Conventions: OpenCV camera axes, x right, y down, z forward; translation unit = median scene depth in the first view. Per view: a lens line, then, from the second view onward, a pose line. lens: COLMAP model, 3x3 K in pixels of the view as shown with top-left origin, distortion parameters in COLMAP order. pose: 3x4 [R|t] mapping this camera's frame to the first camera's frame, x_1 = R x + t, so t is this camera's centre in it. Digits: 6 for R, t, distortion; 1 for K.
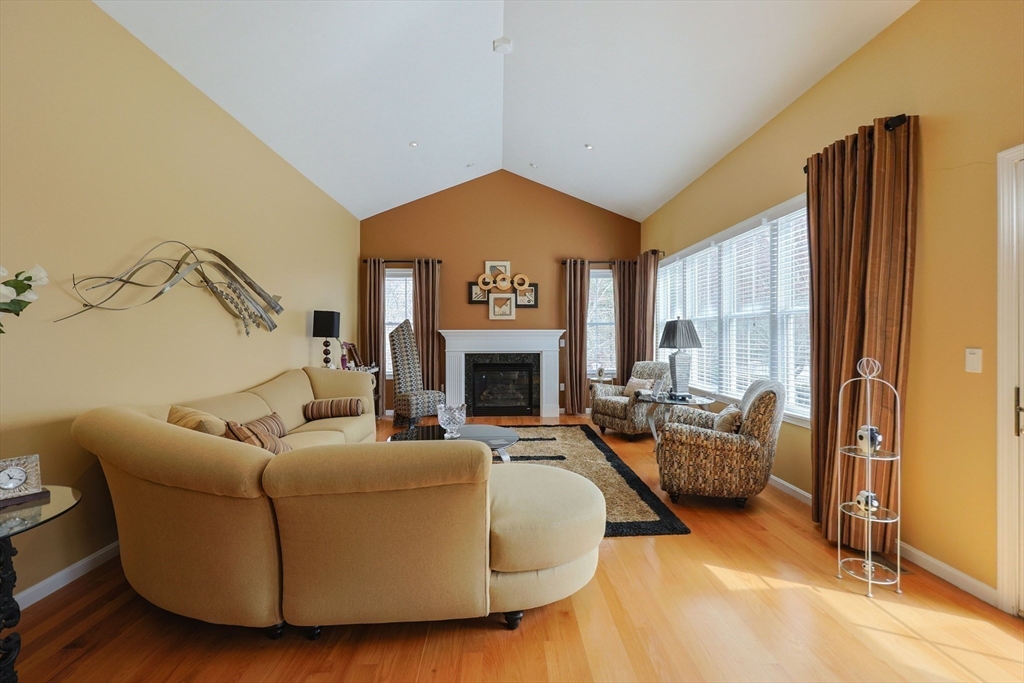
lens RADIAL K [[439.5, 0, 518.2], [0, 439.5, 342.6], [0, 0, 1]] dist [-0.002512, -0.000244]
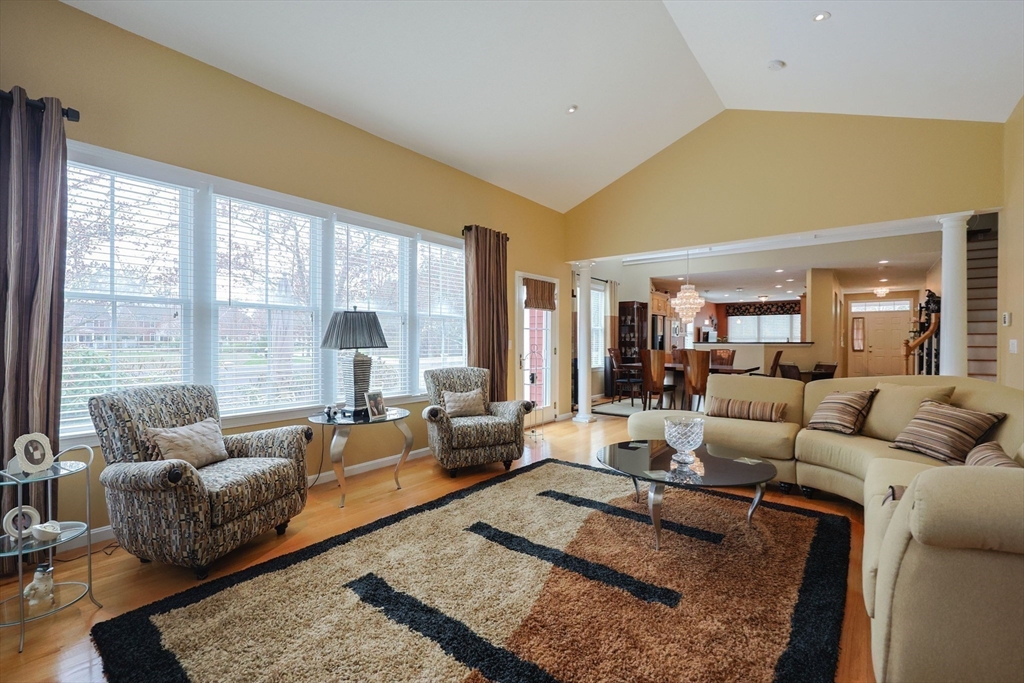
lens RADIAL K [[439.5, 0, 518.2], [0, 439.5, 342.6], [0, 0, 1]] dist [-0.002512, -0.000244]
pose [[-0.757094, -0.000056, 0.653305, -0.224257], [0.012651, 0.999811, 0.014746, -0.003205], [-0.653183, 0.019429, -0.756951, 0.916527]]
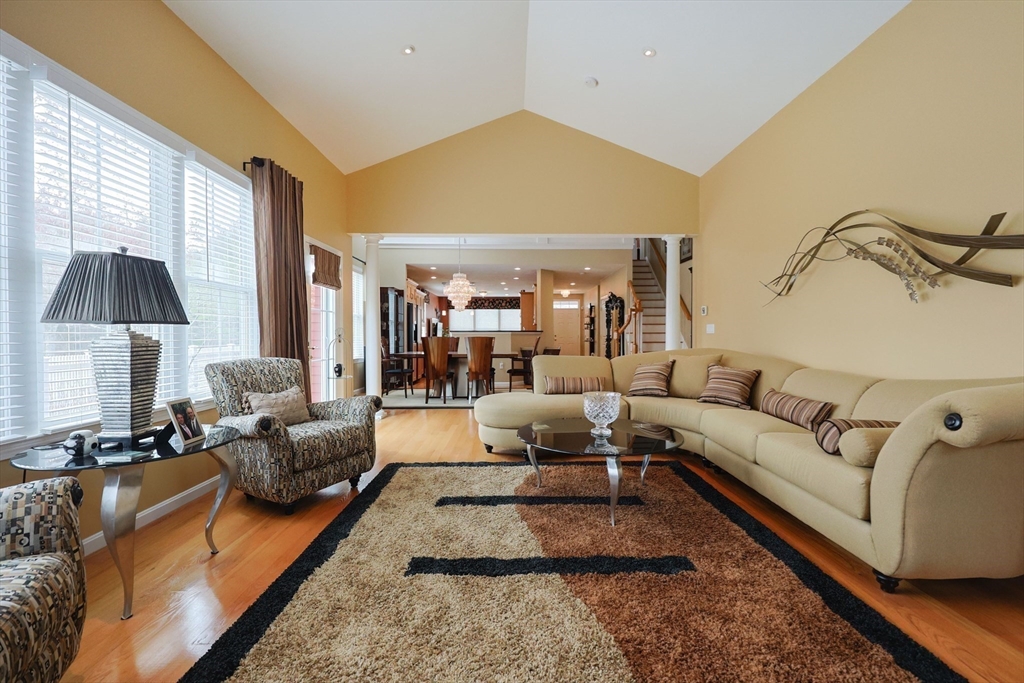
lens RADIAL K [[439.5, 0, 518.2], [0, 439.5, 342.6], [0, 0, 1]] dist [-0.002512, -0.000244]
pose [[-0.999590, 0.005008, 0.028189, -0.011539], [0.005976, 0.999391, 0.034376, 0.012164], [-0.028000, 0.034530, -0.999011, 0.926610]]
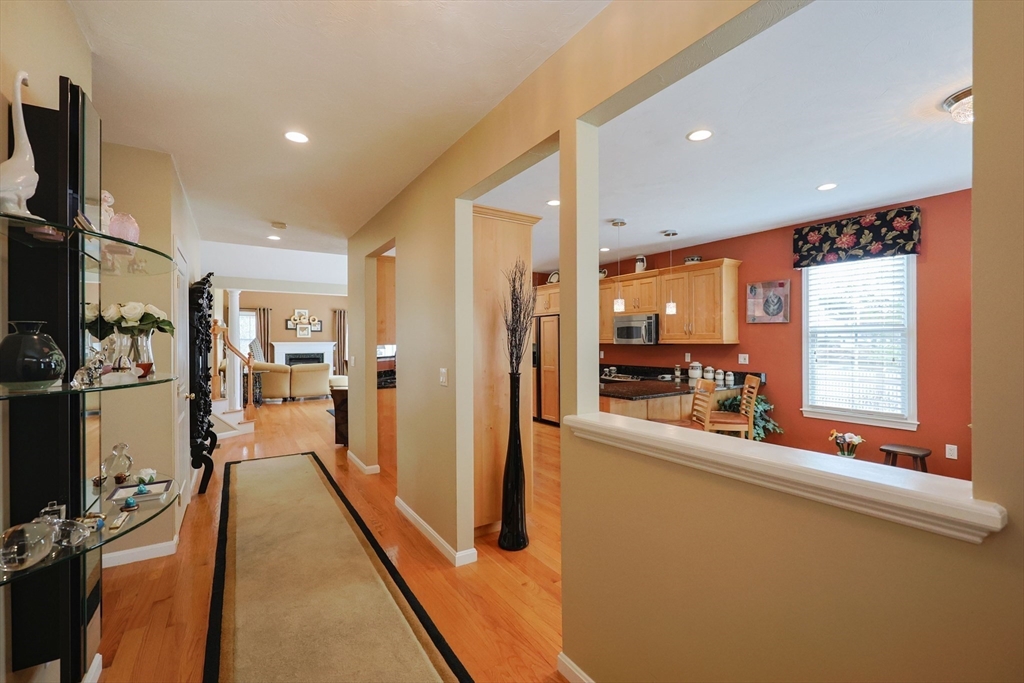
lens RADIAL K [[439.5, 0, 518.2], [0, 439.5, 342.6], [0, 0, 1]] dist [-0.002512, -0.000244]
pose [[0.861649, -0.002821, 0.507497, -0.223614], [0.012204, 0.999811, -0.015163, 0.017350], [-0.507359, 0.019258, 0.861520, -1.358161]]
